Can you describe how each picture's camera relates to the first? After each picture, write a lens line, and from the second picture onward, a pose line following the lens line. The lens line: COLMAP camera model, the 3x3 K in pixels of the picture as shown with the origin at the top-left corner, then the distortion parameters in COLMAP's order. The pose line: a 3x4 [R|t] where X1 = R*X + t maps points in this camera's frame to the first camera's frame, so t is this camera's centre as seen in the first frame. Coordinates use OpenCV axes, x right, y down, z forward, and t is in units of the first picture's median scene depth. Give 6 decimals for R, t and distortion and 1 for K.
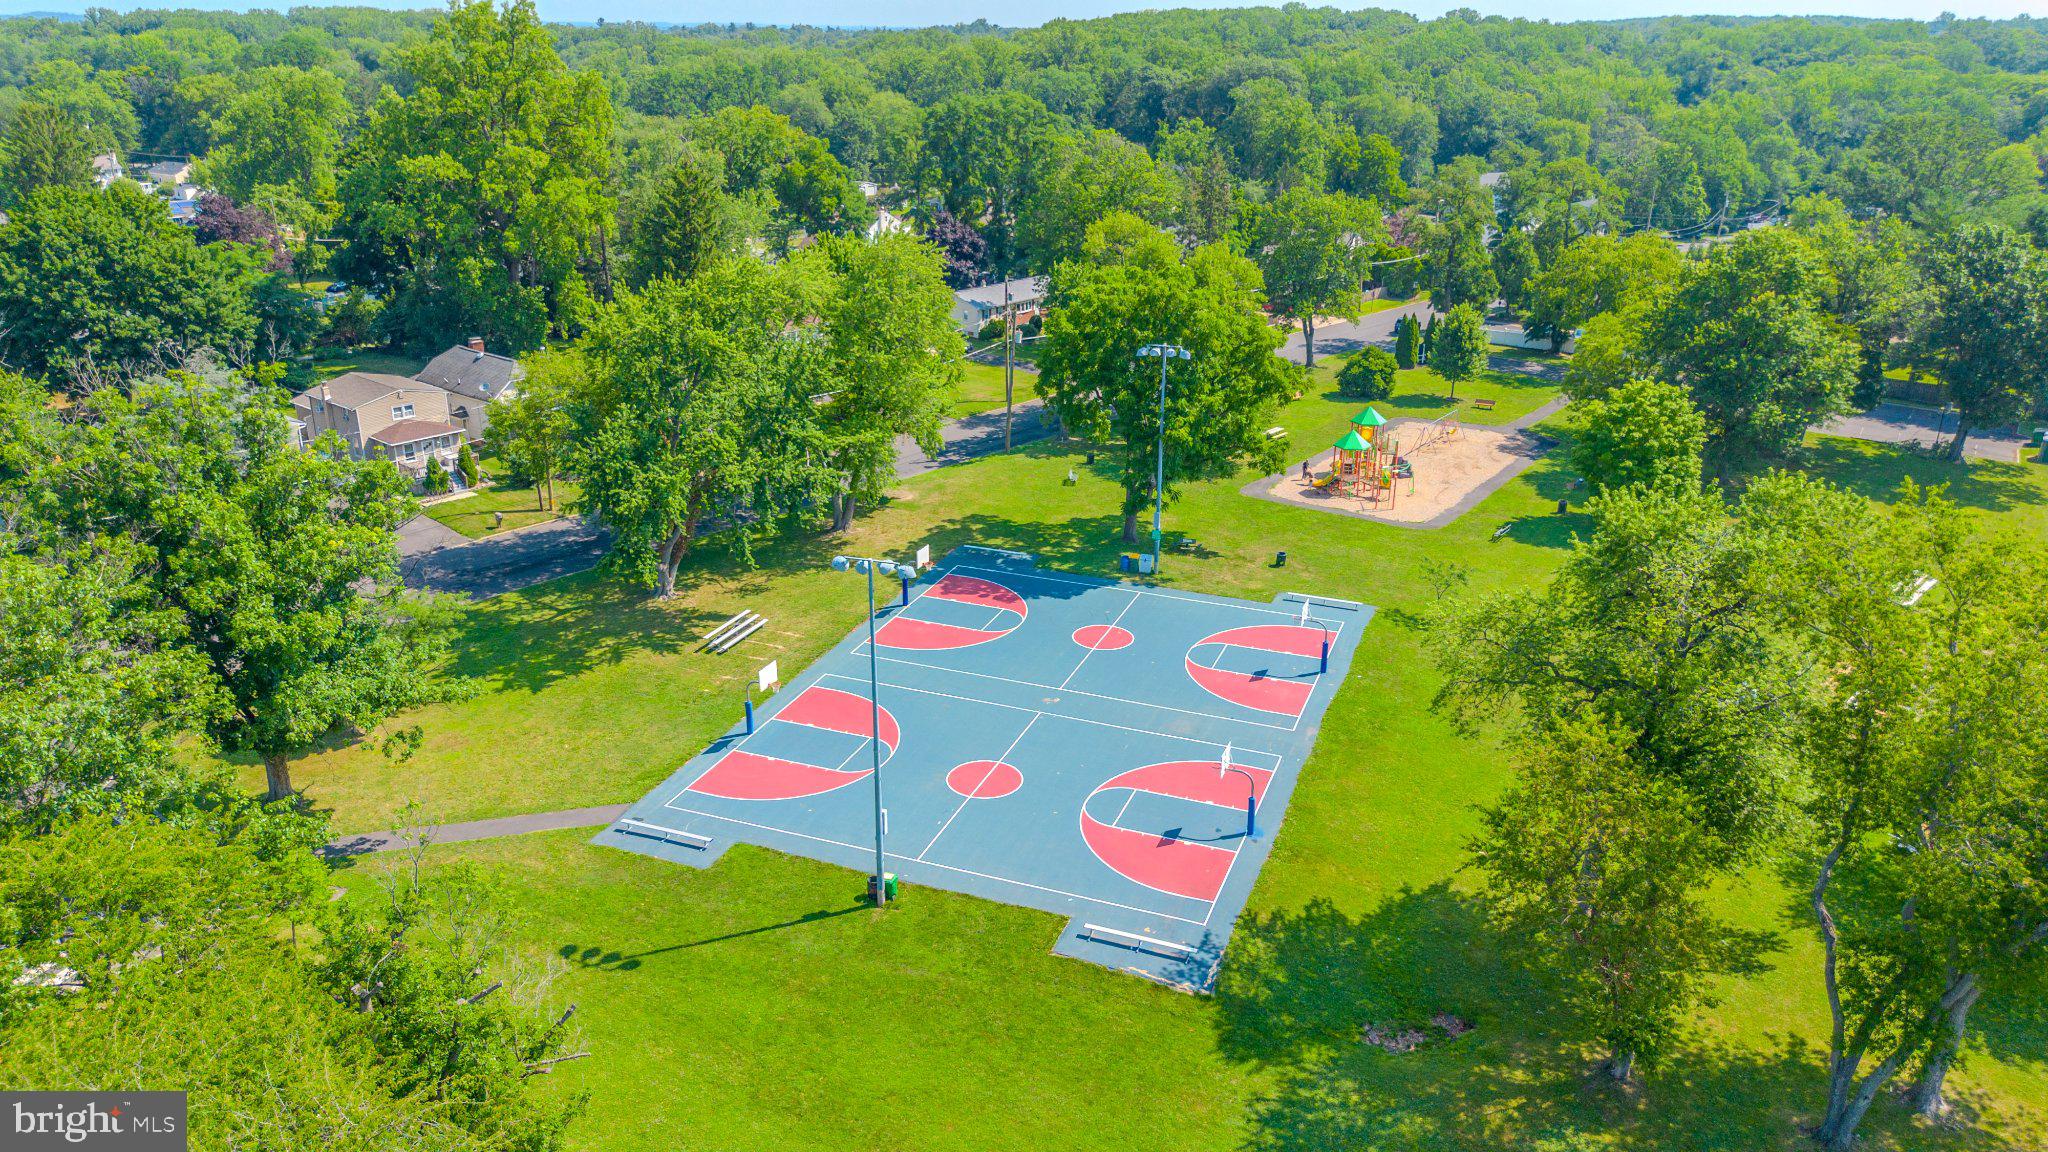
lens RADIAL K [[1451.5, 0, 1021.9], [0, 1451.5, 585.2], [0, 0, 1]] dist [0.068970, -0.071174]
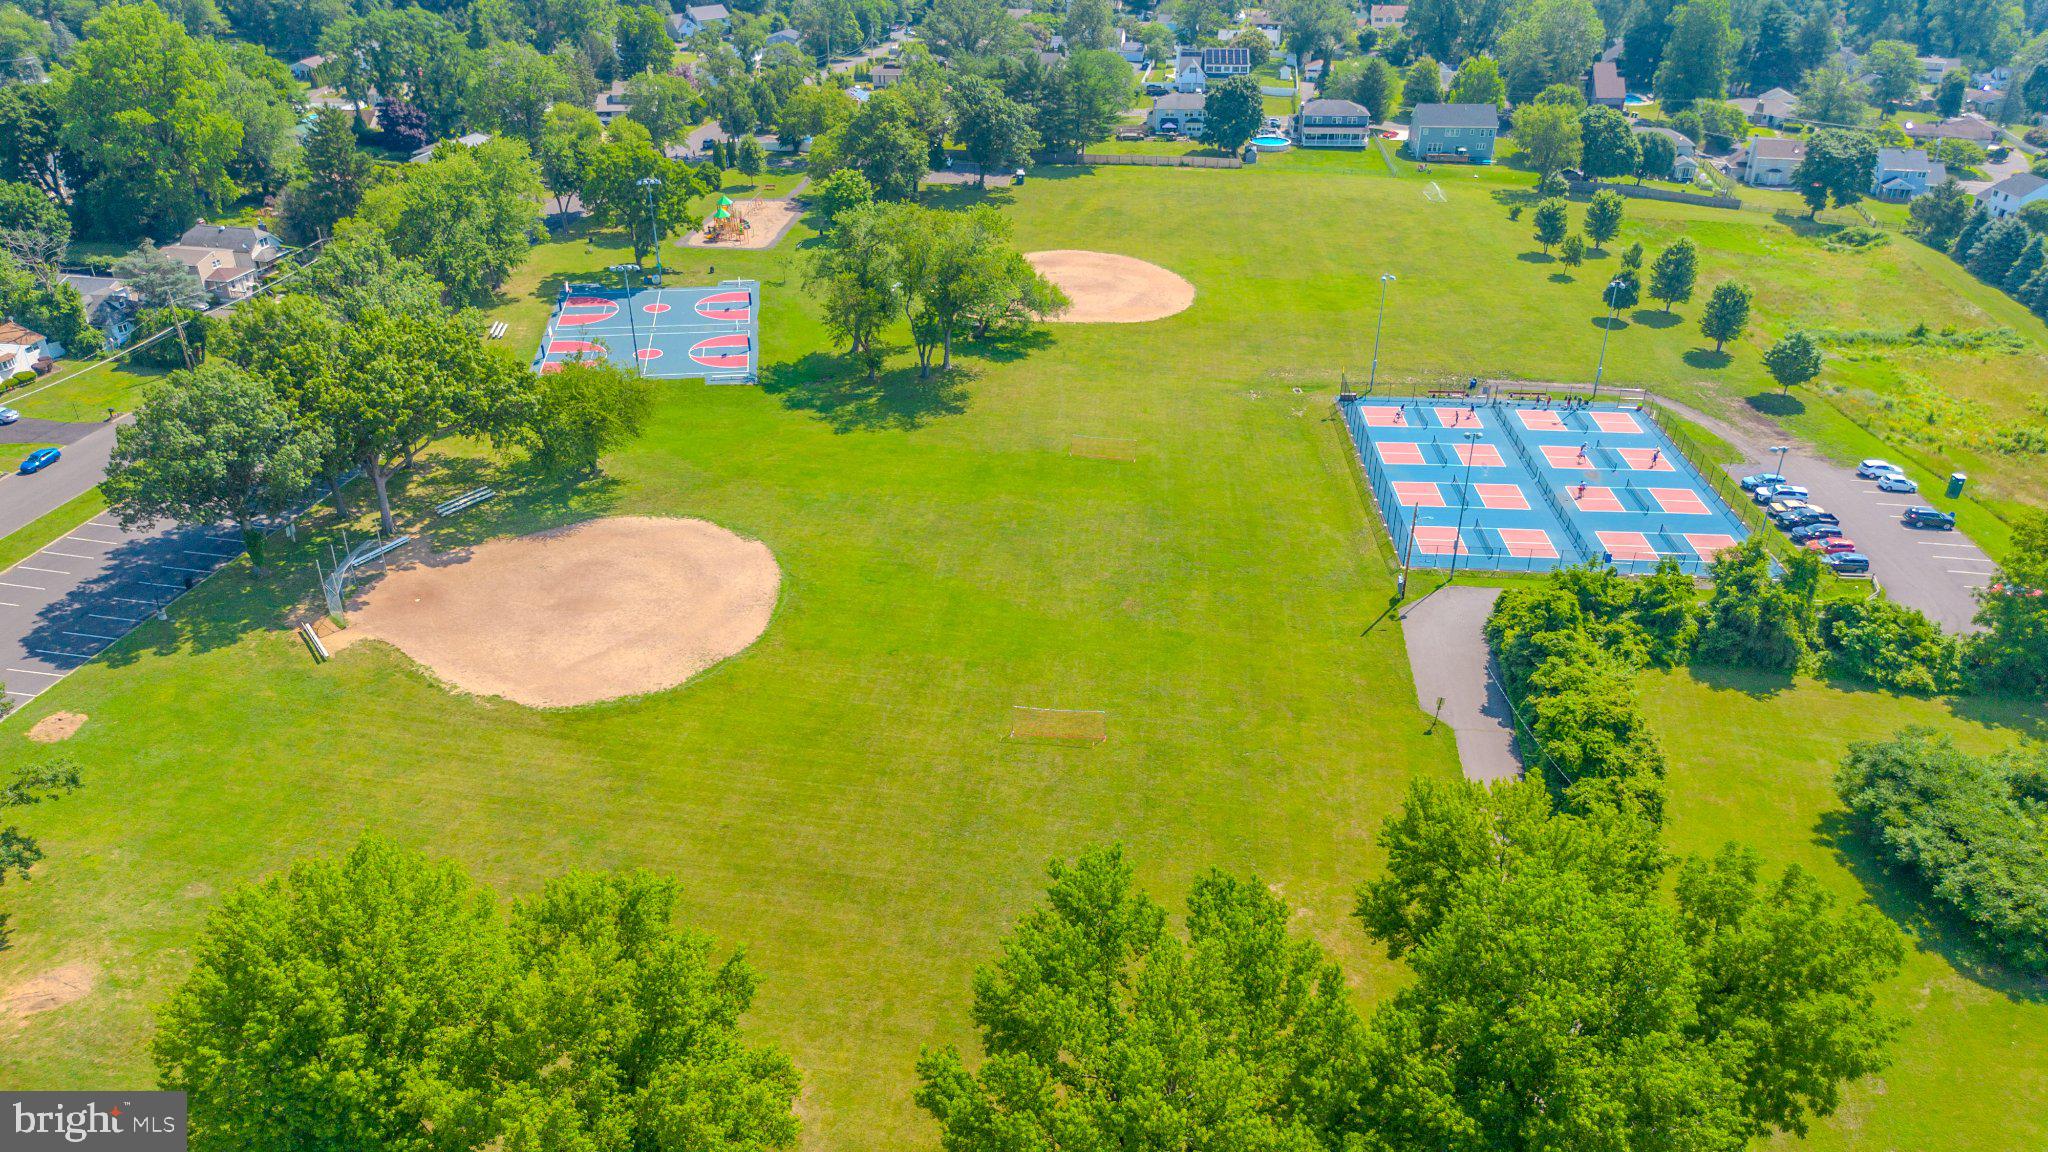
lens RADIAL K [[1451.5, 0, 1028.9], [0, 1451.5, 576.5], [0, 0, 1]] dist [0.068970, -0.071174]
pose [[0.865560, -0.241126, 0.438936, -0.428321], [0.179460, 0.967592, 0.177652, 0.109469], [-0.467547, -0.074997, 0.880781, -1.066952]]
